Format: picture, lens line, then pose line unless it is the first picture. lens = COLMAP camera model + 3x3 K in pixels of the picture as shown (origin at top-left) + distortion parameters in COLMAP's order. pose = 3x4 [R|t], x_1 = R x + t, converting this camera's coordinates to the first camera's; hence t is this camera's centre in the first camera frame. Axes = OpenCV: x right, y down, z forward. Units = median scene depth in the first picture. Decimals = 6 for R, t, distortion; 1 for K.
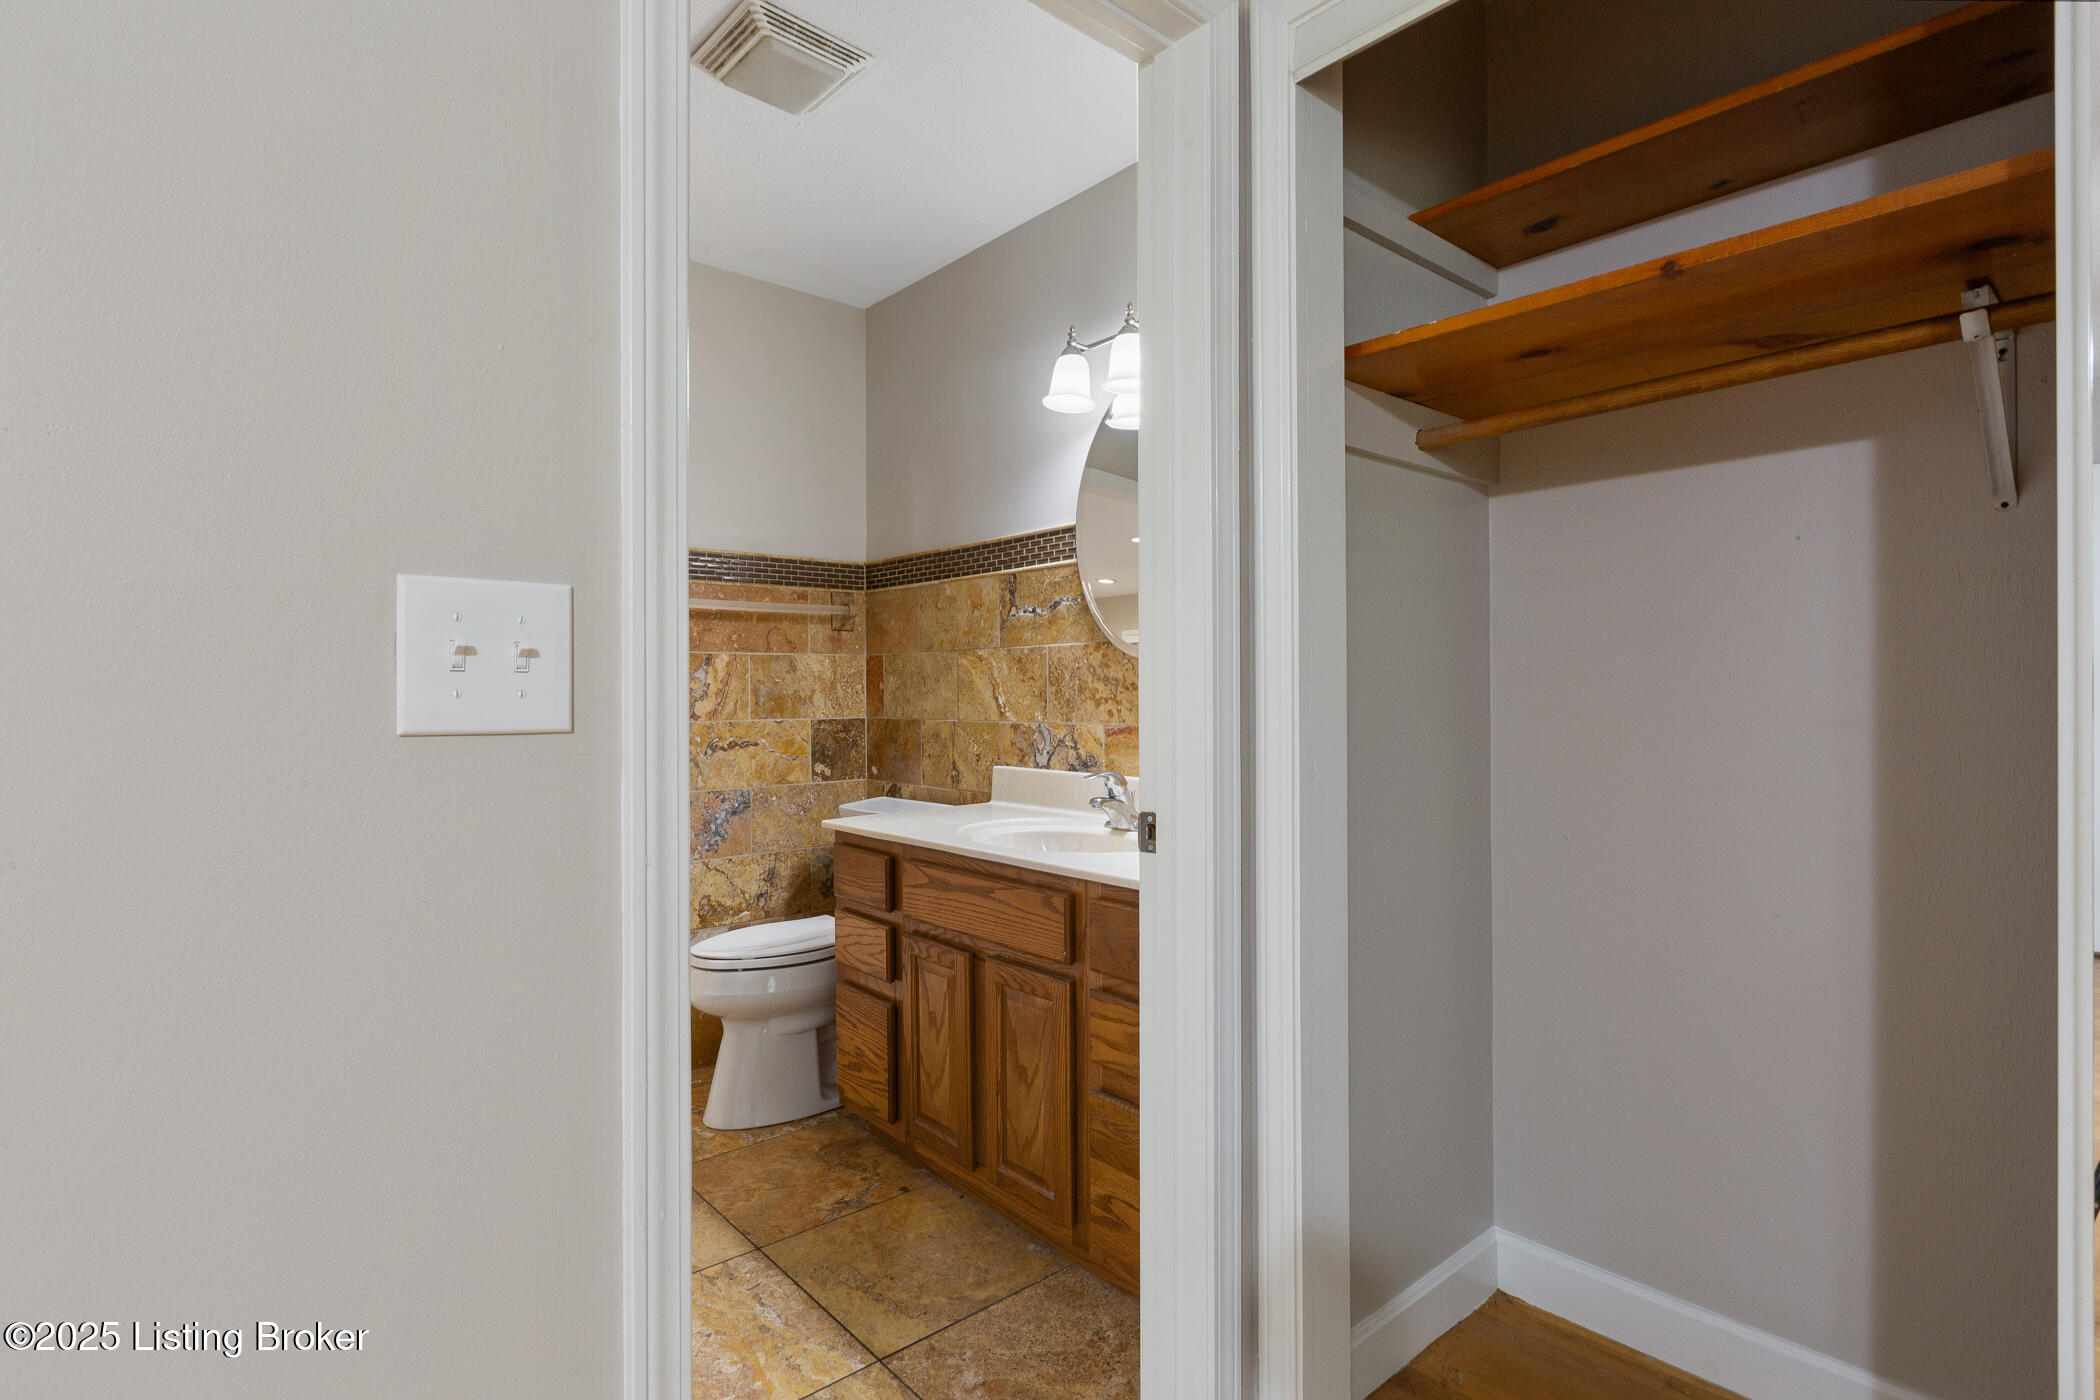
lens RADIAL K [[1052.4, 0, 1054.8], [0, 1052.4, 688.7], [0, 0, 1]] dist [0.000068, -0.000020]
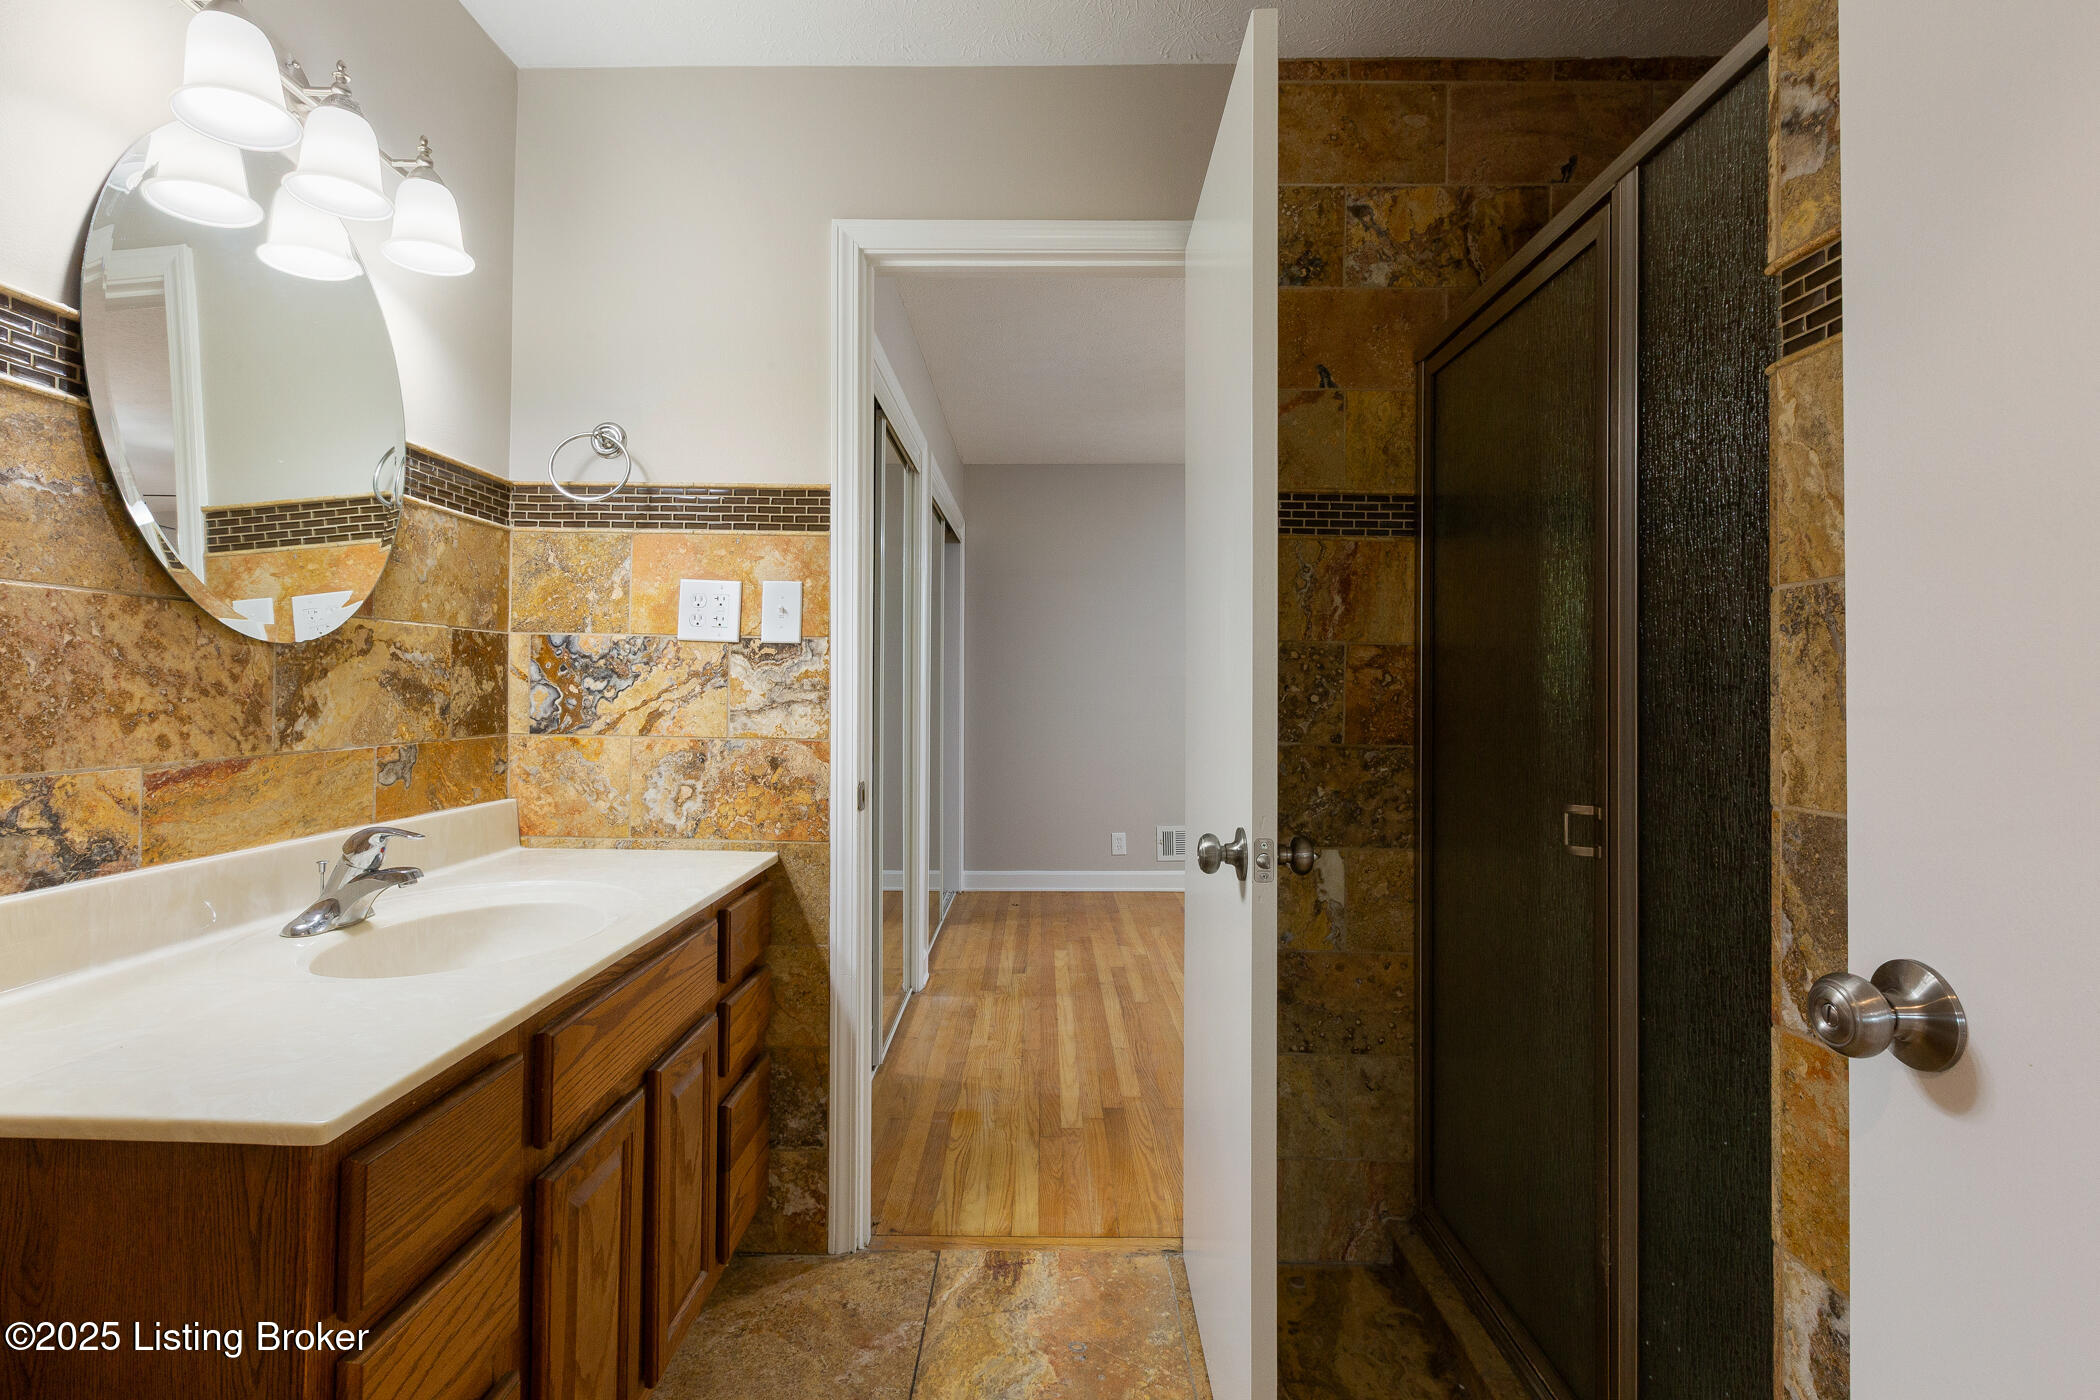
lens RADIAL K [[936.8, 0, 1051.1], [0, 936.8, 693.4], [0, 0, 1]] dist [0.003862, 0.000194]
pose [[-0.751024, 0.005191, 0.660254, -0.552145], [0.002868, 0.999985, -0.004601, 0.003608], [-0.660268, -0.001562, -0.751028, 1.046075]]
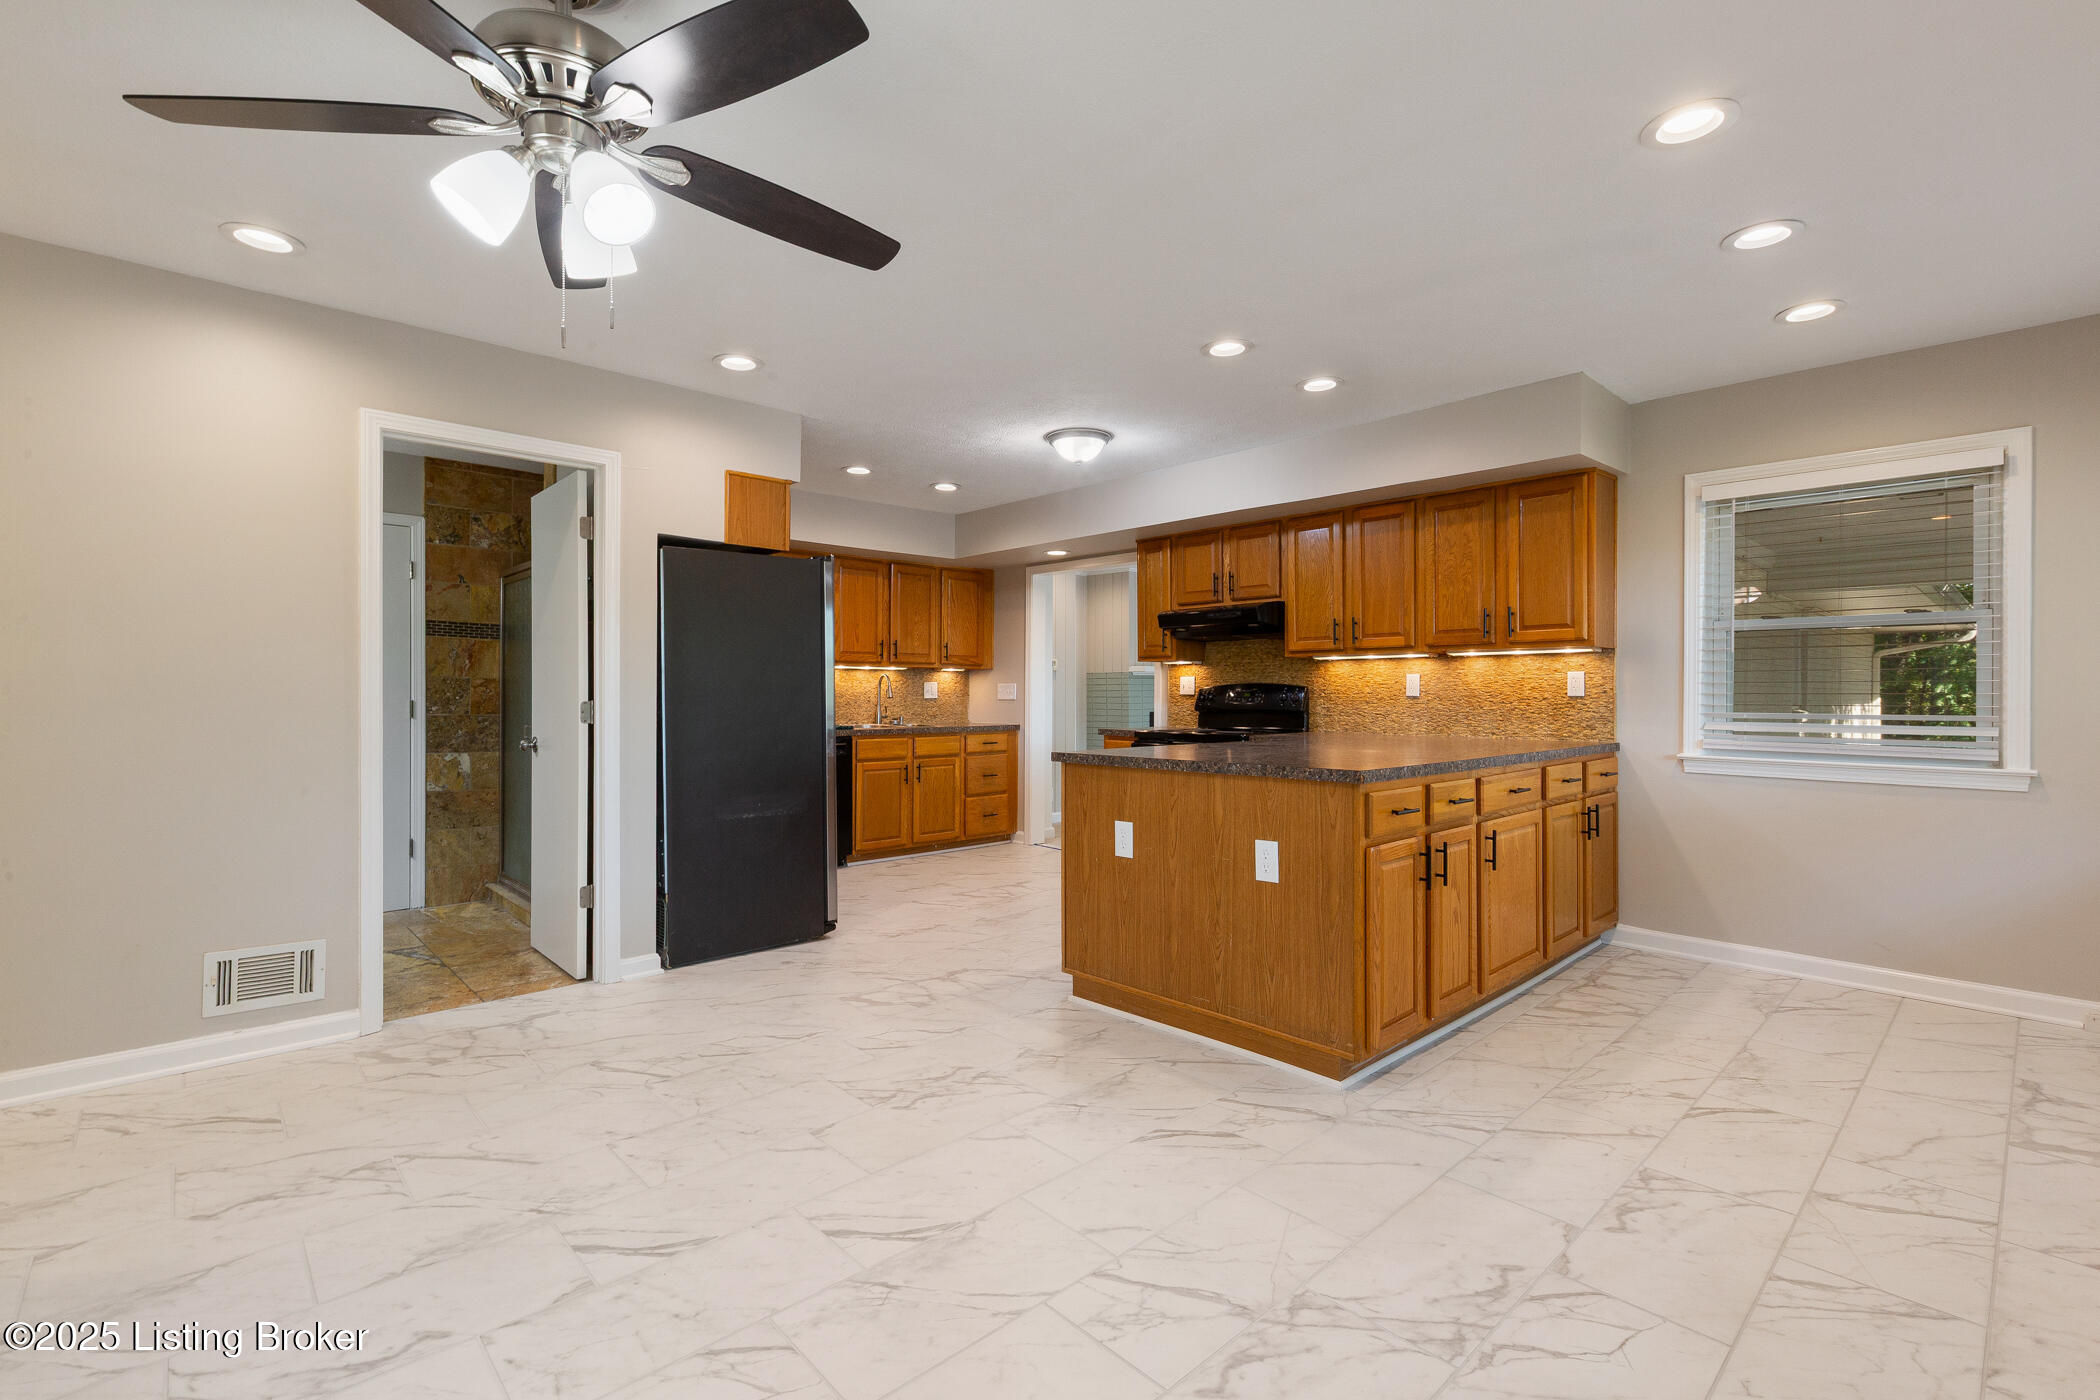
lens RADIAL K [[936.8, 0, 1054.2], [0, 936.8, 694.4], [0, 0, 1]] dist [0.003862, 0.000194]
pose [[-0.999700, 0.004885, -0.024007, -1.076592], [0.004819, 0.999984, 0.002789, 0.000355], [0.024021, 0.002672, -0.999708, 1.832976]]
